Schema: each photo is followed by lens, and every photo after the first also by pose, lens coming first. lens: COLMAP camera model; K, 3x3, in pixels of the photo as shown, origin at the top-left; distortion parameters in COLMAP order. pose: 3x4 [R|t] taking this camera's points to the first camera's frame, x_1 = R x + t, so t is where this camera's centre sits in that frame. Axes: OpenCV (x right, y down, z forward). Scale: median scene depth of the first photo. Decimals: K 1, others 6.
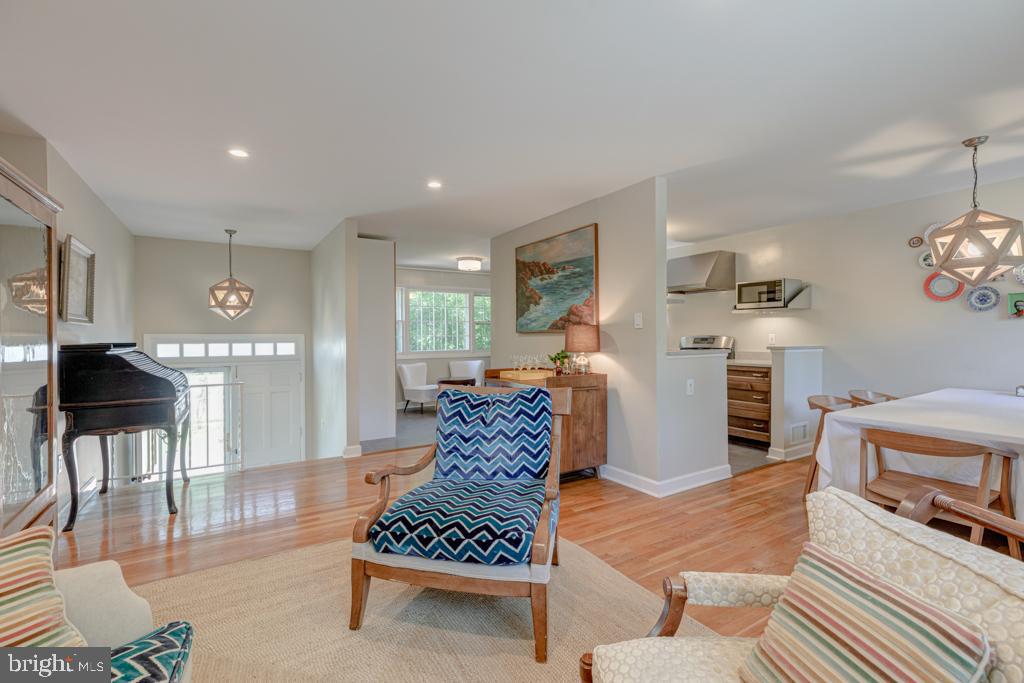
lens RADIAL K [[459.7, 0, 513.1], [0, 459.7, 339.7], [0, 0, 1]] dist [-0.000295, 0.000380]
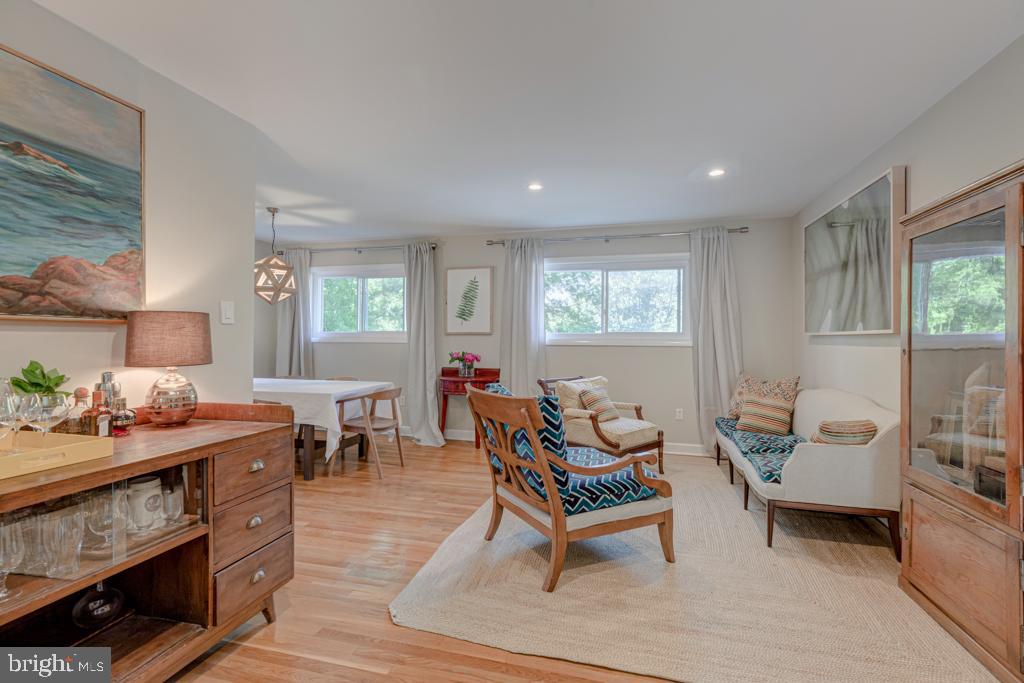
lens RADIAL K [[458.8, 0, 513.6], [0, 458.8, 337.9], [0, 0, 1]] dist [0.004827, -0.000386]
pose [[-0.682468, 0.003626, 0.730907, -0.415971], [0.004104, 0.999991, -0.001129, -0.000838], [-0.730904, 0.002229, -0.682476, 0.926801]]
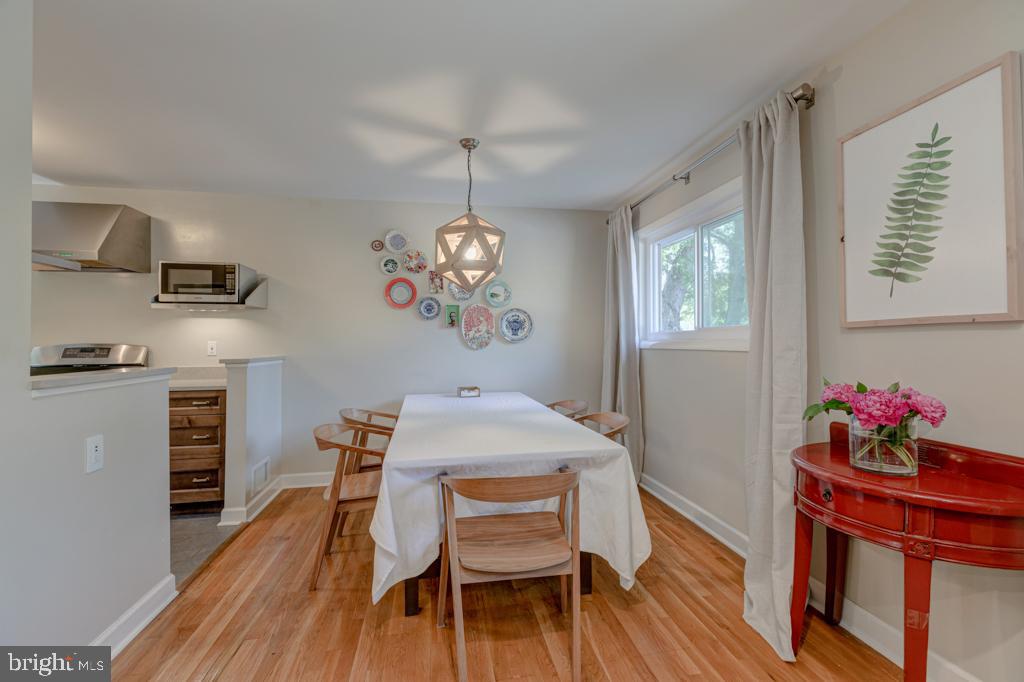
lens RADIAL K [[455.8, 0, 514.0], [0, 455.8, 337.2], [0, 0, 1]] dist [0.004314, 0.000821]
pose [[0.368291, 0.014153, 0.929603, 0.090713], [0.011825, 0.999732, -0.019905, 0.000917], [-0.929635, 0.018323, 0.368025, 0.355190]]
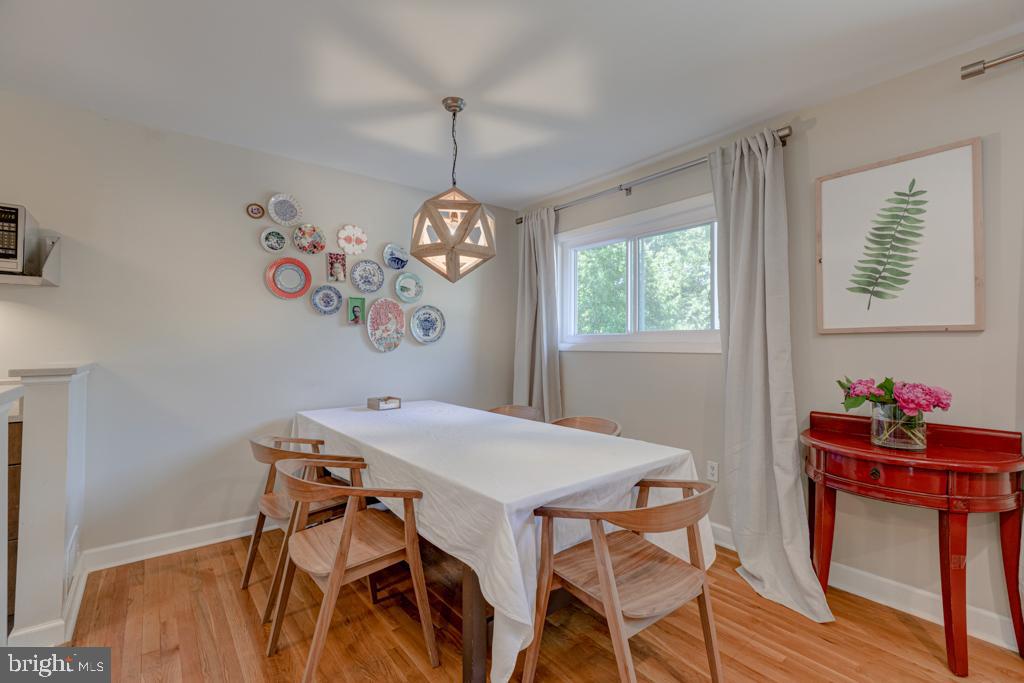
lens RADIAL K [[455.8, 0, 514.0], [0, 455.8, 337.7], [0, 0, 1]] dist [0.004314, 0.000821]
pose [[-0.115049, 0.021474, 0.993128, 0.125548], [0.008158, 0.999753, -0.020672, -0.000080], [-0.993326, 0.005723, -0.115196, 0.628189]]
